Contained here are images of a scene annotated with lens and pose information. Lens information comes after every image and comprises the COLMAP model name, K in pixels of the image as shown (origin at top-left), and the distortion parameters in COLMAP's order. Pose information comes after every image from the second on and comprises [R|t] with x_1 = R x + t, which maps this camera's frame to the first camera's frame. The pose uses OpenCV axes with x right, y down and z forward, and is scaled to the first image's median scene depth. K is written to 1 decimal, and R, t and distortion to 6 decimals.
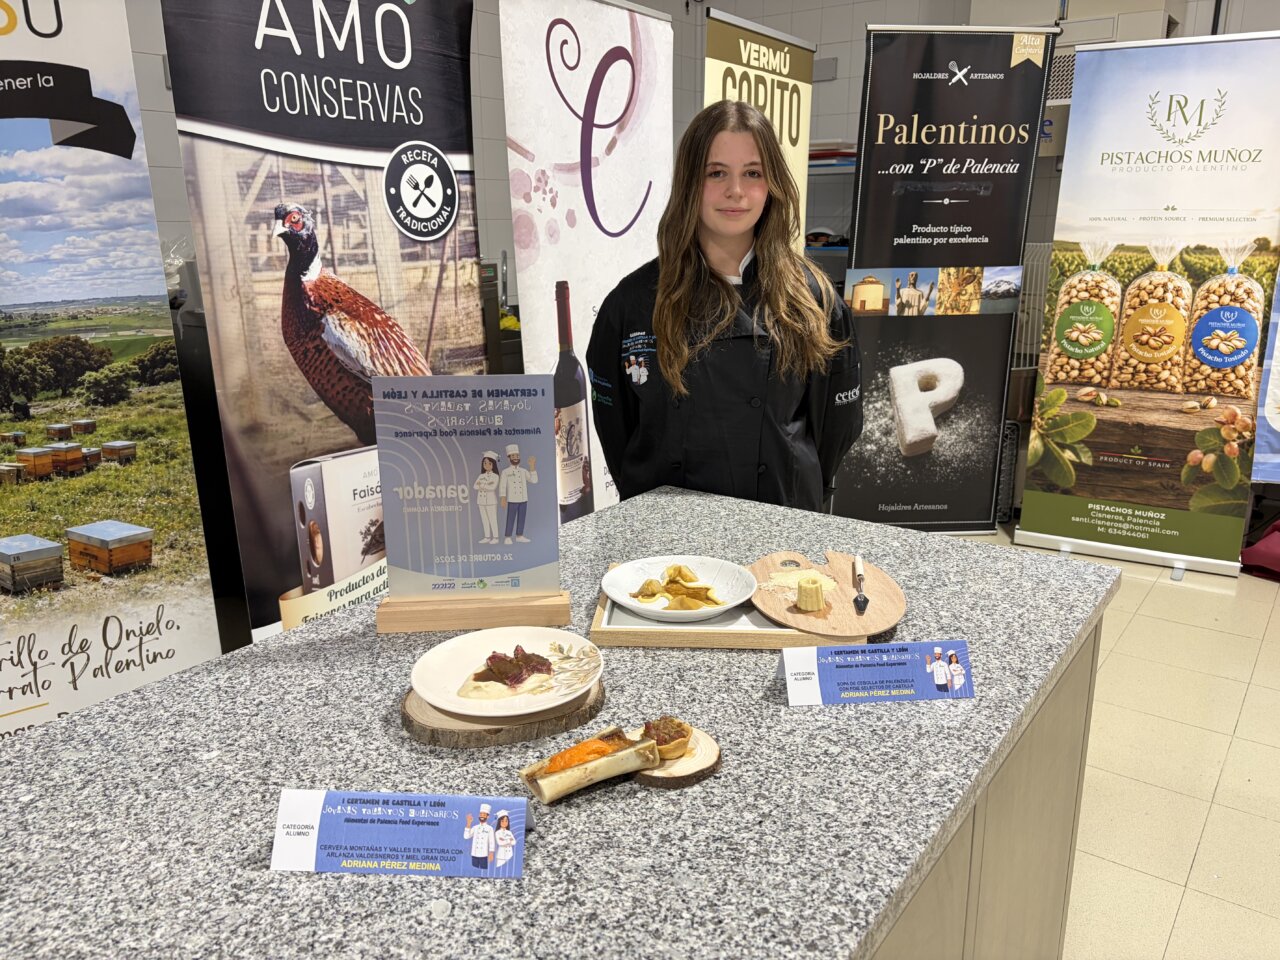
lens RADIAL K [[984.8, 0, 649.5], [0, 984.8, 475.3], [0, 0, 1]] dist [0.004411, 0.017470]
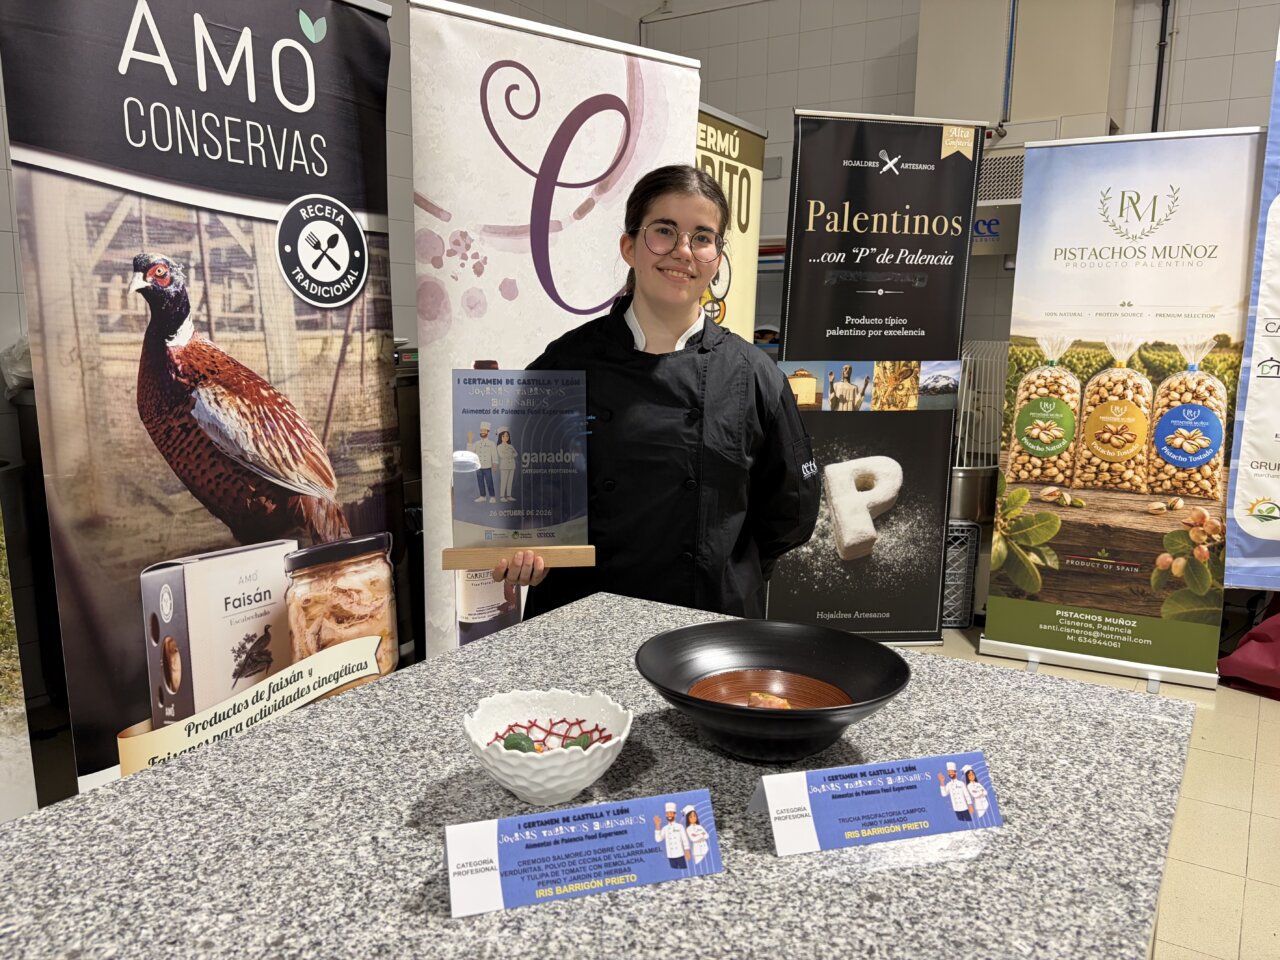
lens RADIAL K [[984.8, 0, 649.5], [0, 984.8, 475.3], [0, 0, 1]] dist [0.004411, 0.017470]
pose [[0.998390, 0.005883, 0.056408, 0.007428], [0.000085, 0.994448, -0.105232, -0.000624], [-0.056713, 0.105067, 0.992847, 0.140022]]
